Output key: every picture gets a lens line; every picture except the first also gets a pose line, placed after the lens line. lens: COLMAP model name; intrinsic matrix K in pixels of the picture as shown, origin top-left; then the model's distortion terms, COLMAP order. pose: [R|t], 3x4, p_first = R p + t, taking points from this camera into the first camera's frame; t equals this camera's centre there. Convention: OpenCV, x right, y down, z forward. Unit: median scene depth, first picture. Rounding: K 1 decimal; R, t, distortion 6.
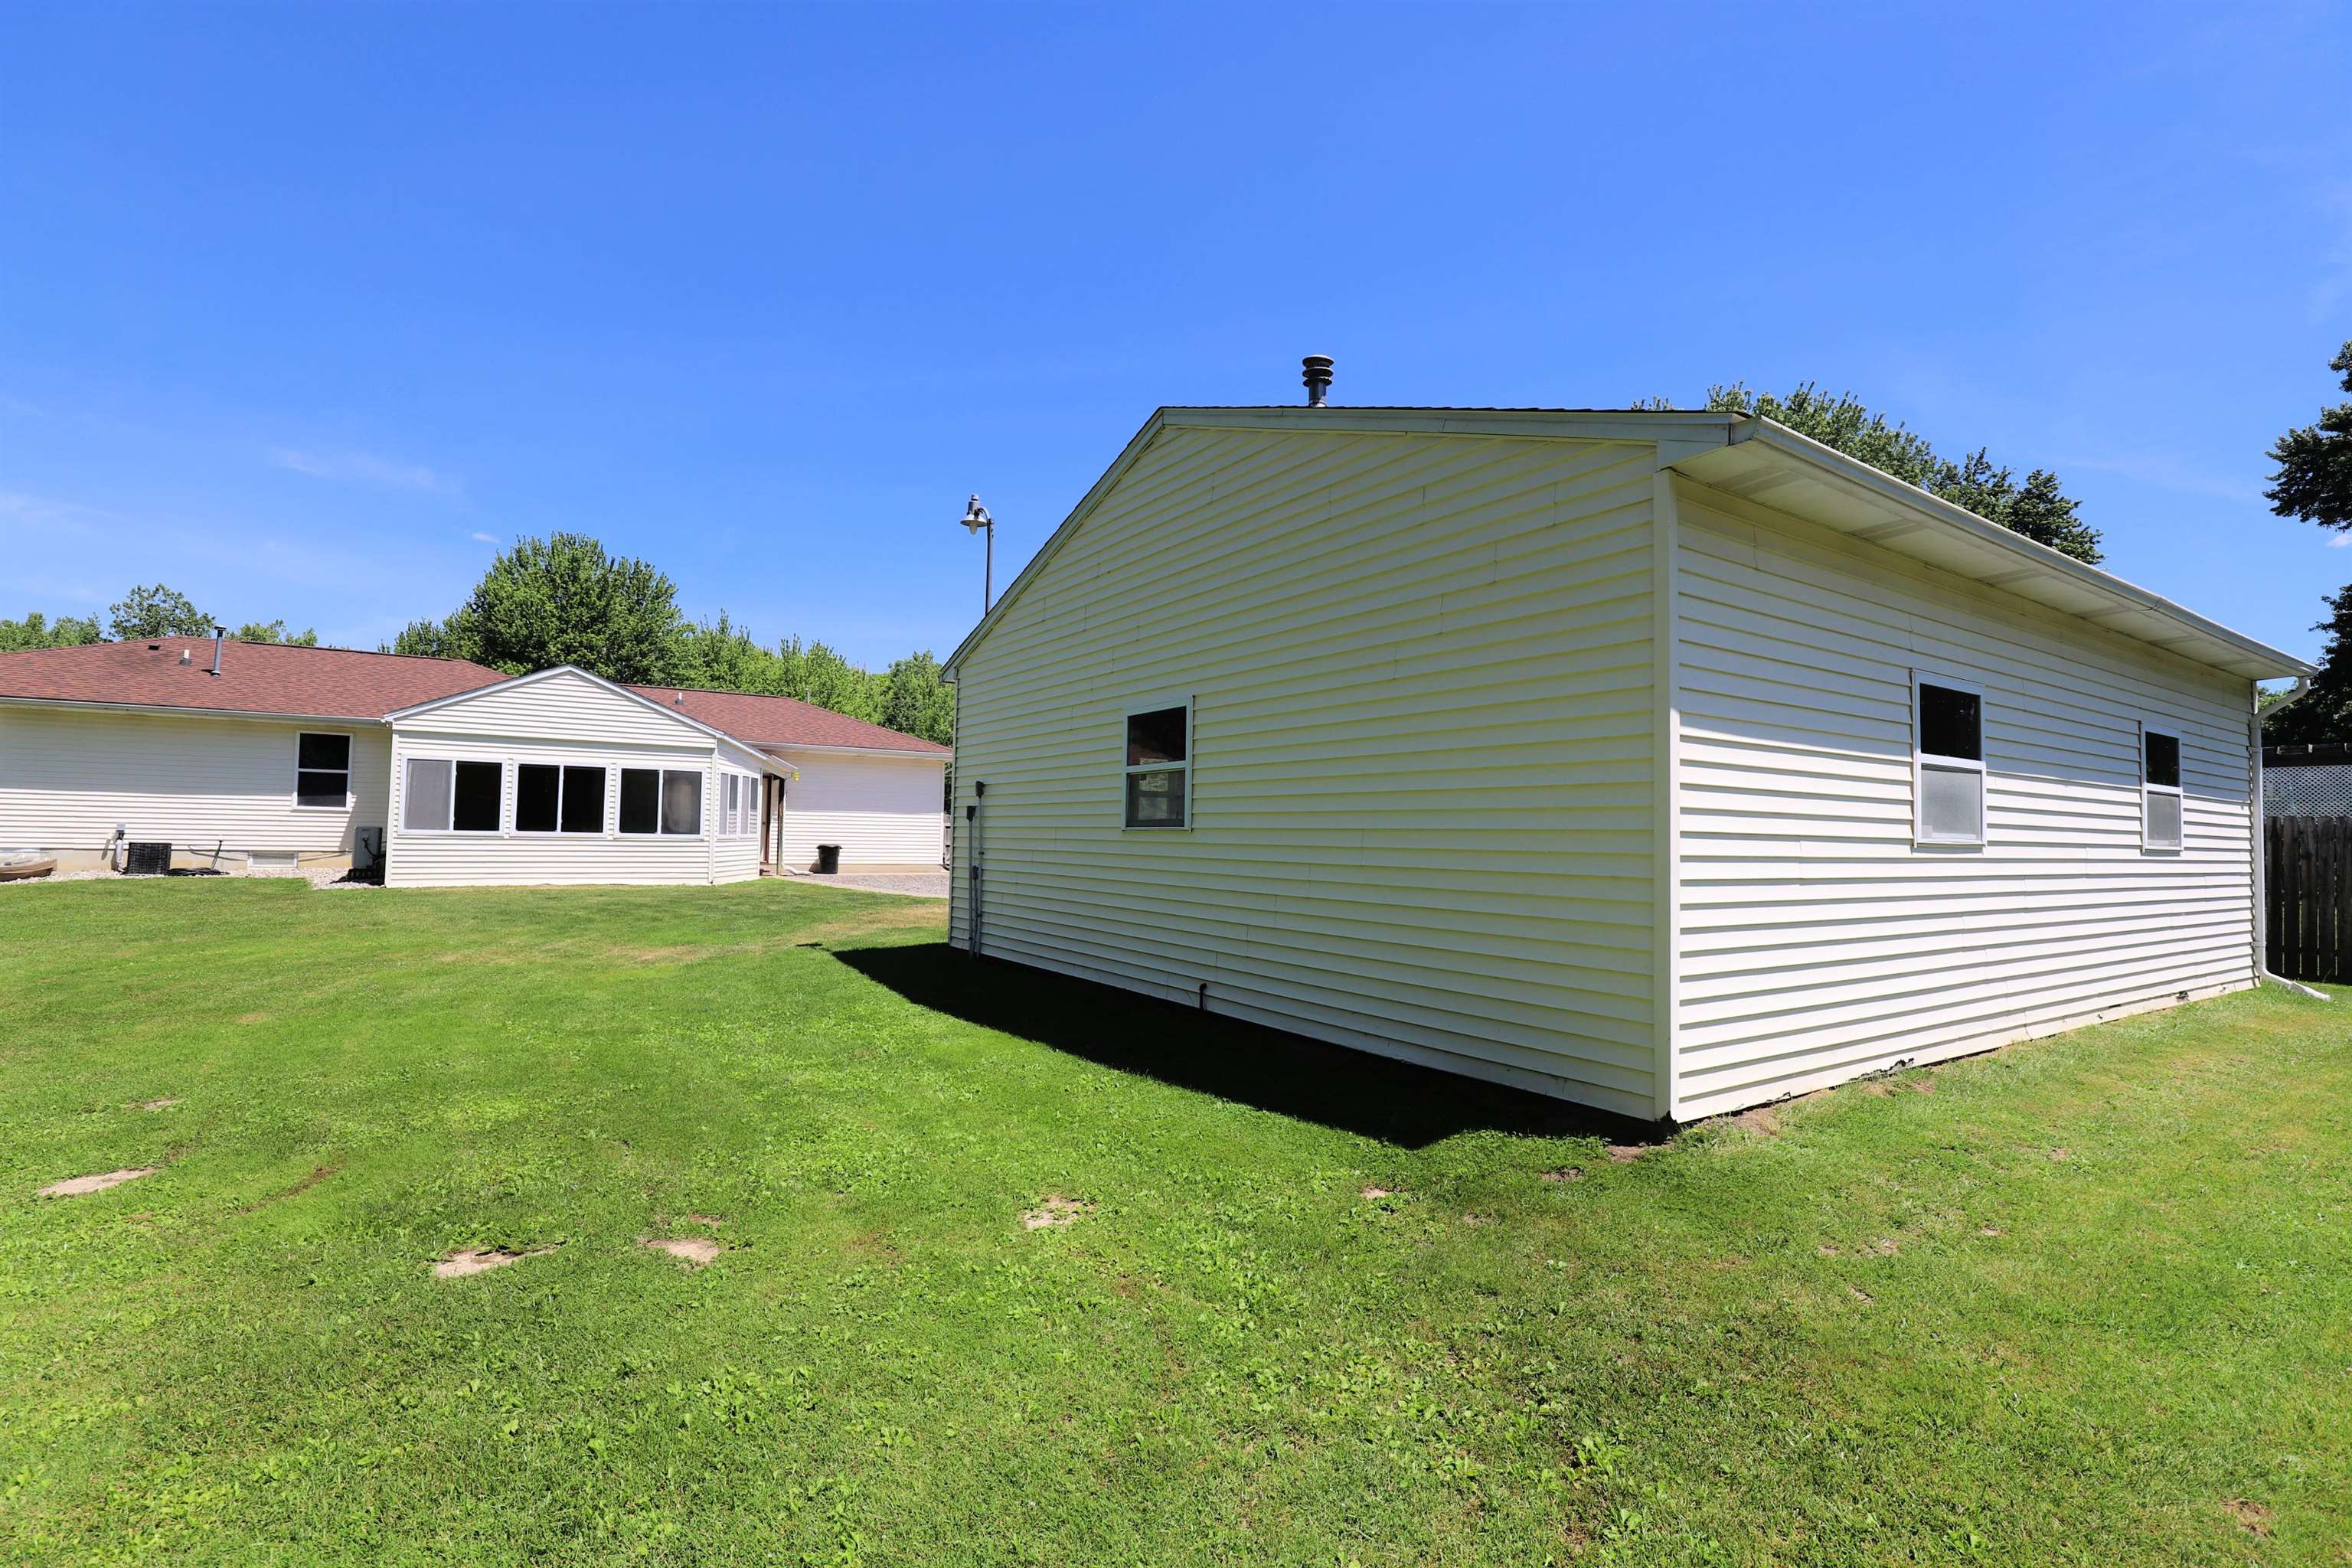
lens RADIAL K [[1082.3, 0, 1178.1], [0, 1082.3, 793.8], [0, 0, 1]] dist [-0.031164, 0.004913]
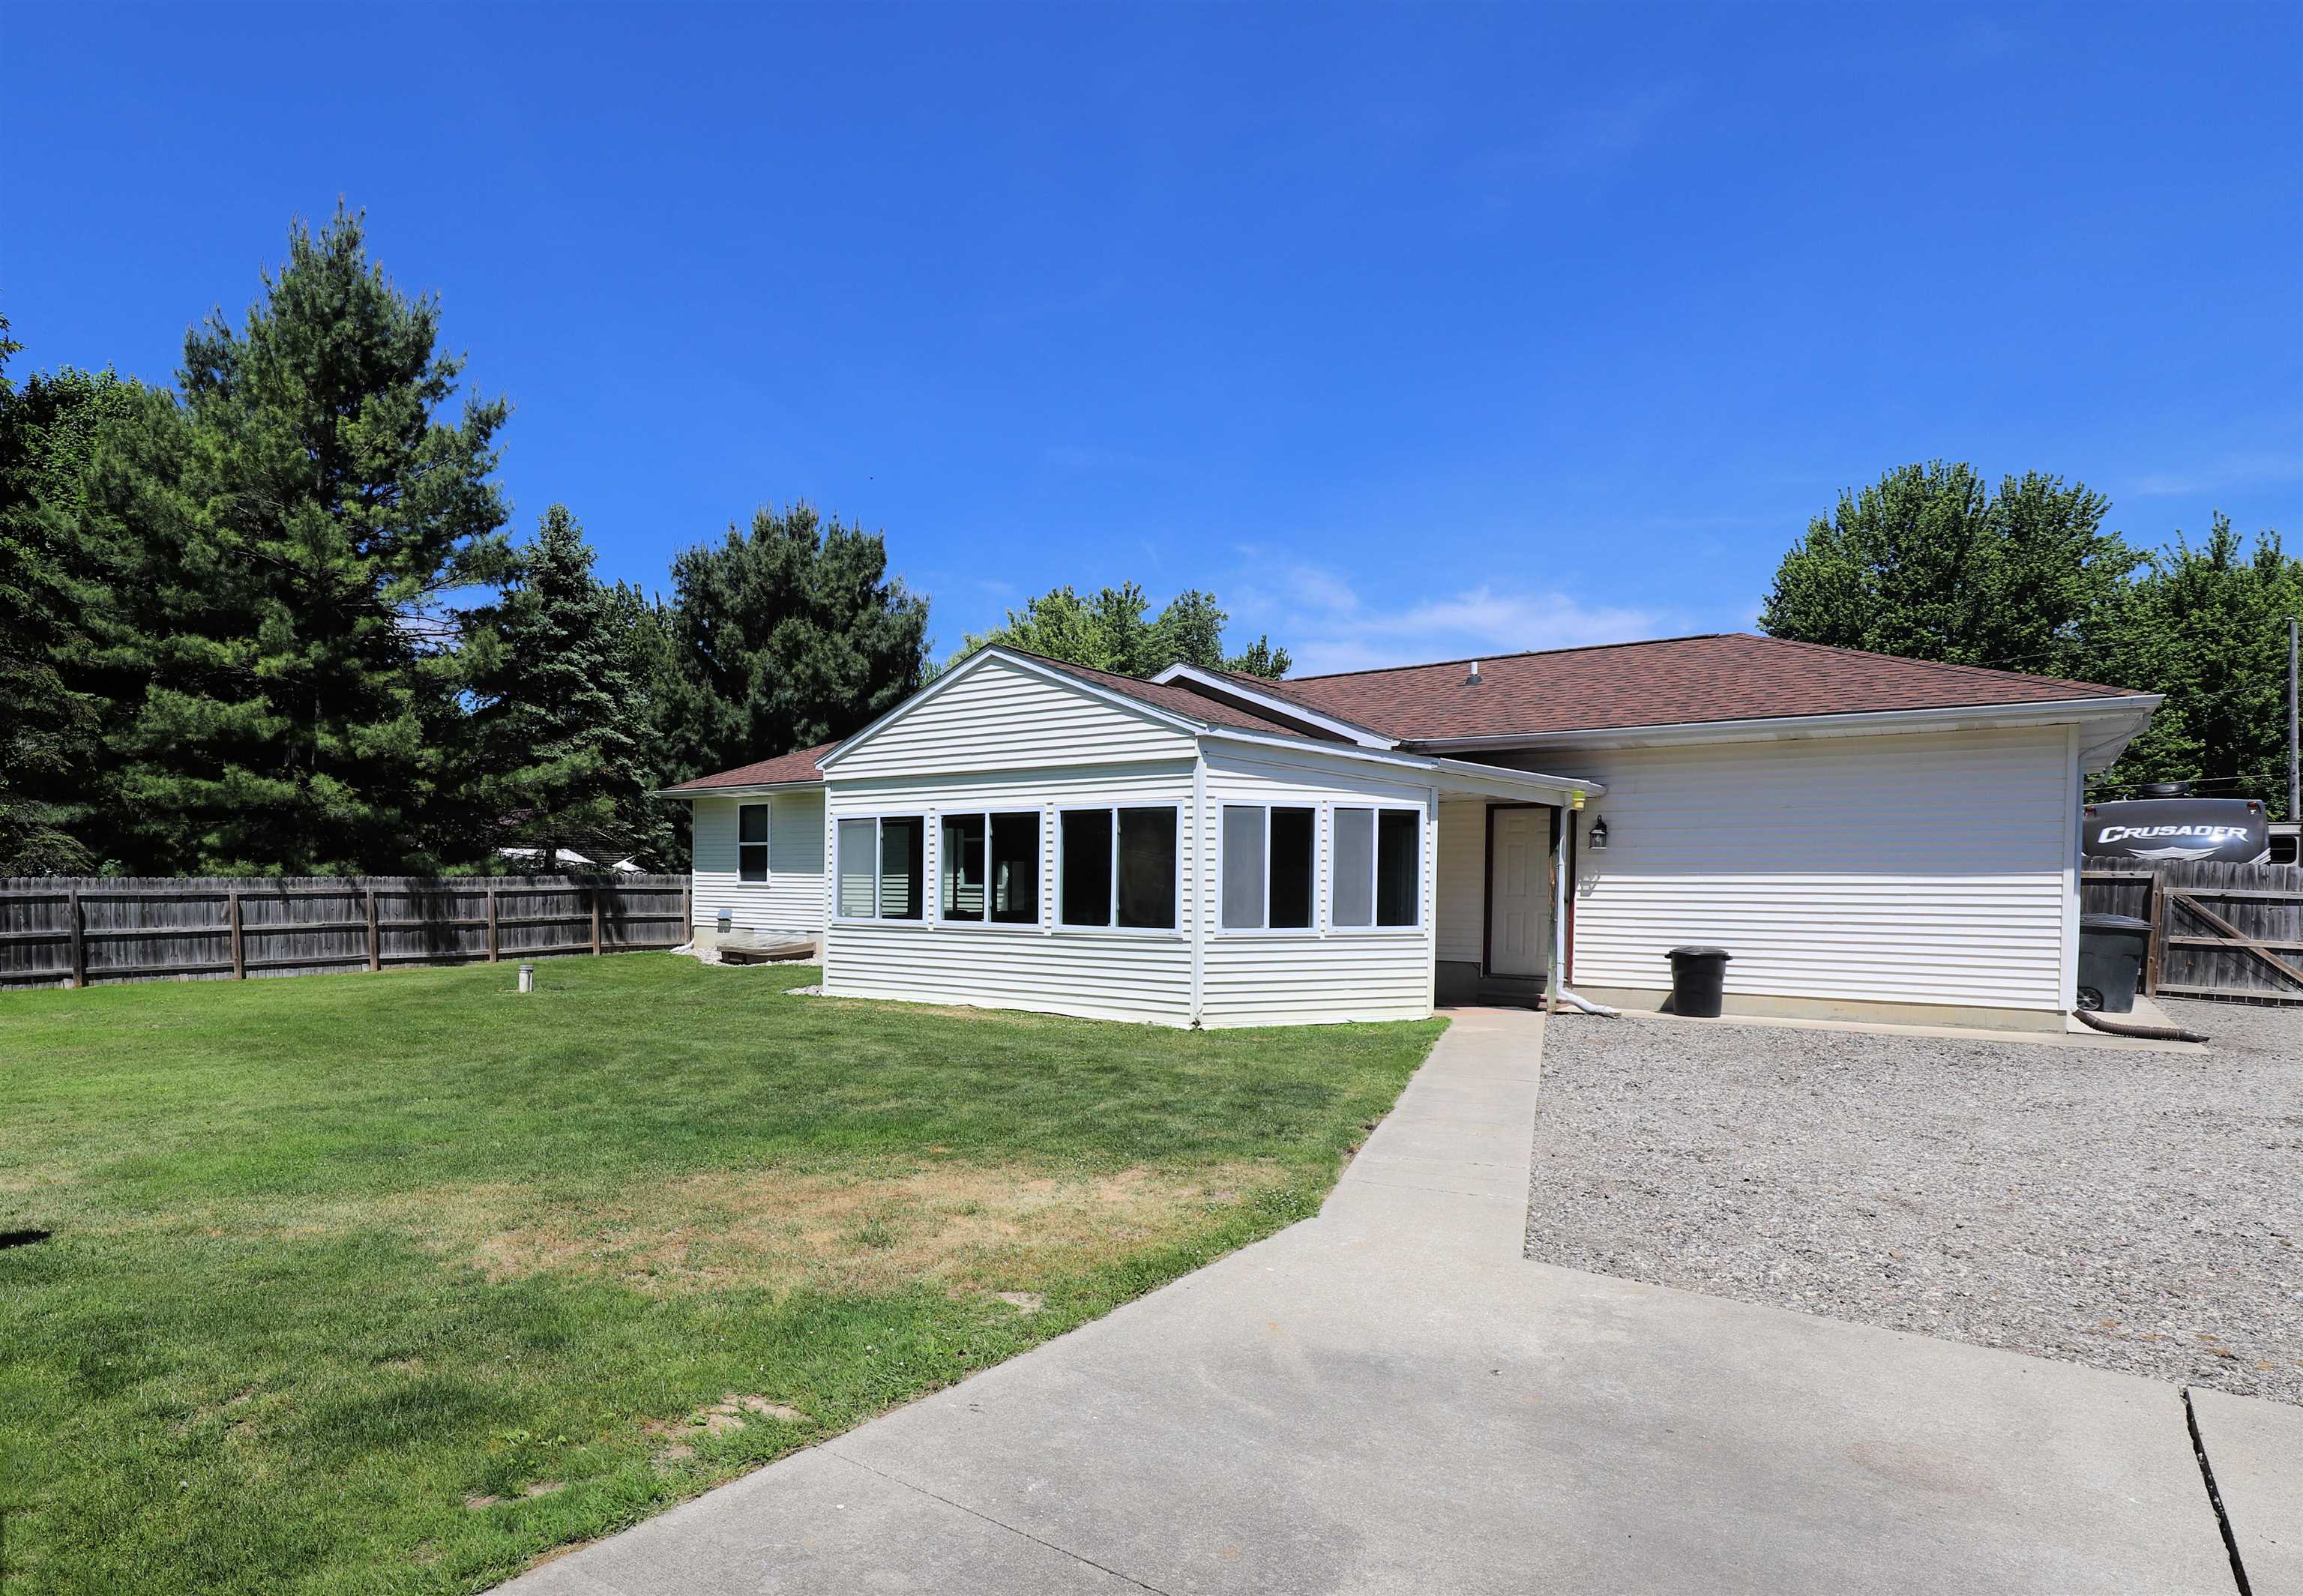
lens RADIAL K [[1261.5, 0, 936.4], [0, 1261.5, 909.9], [0, 0, 1]] dist [-0.018982, 0.000658]
pose [[0.273571, 0.004780, -0.961840, 0.105495], [0.038562, 0.999129, 0.015933, 0.015372], [0.961078, -0.041449, 0.273149, 0.742455]]
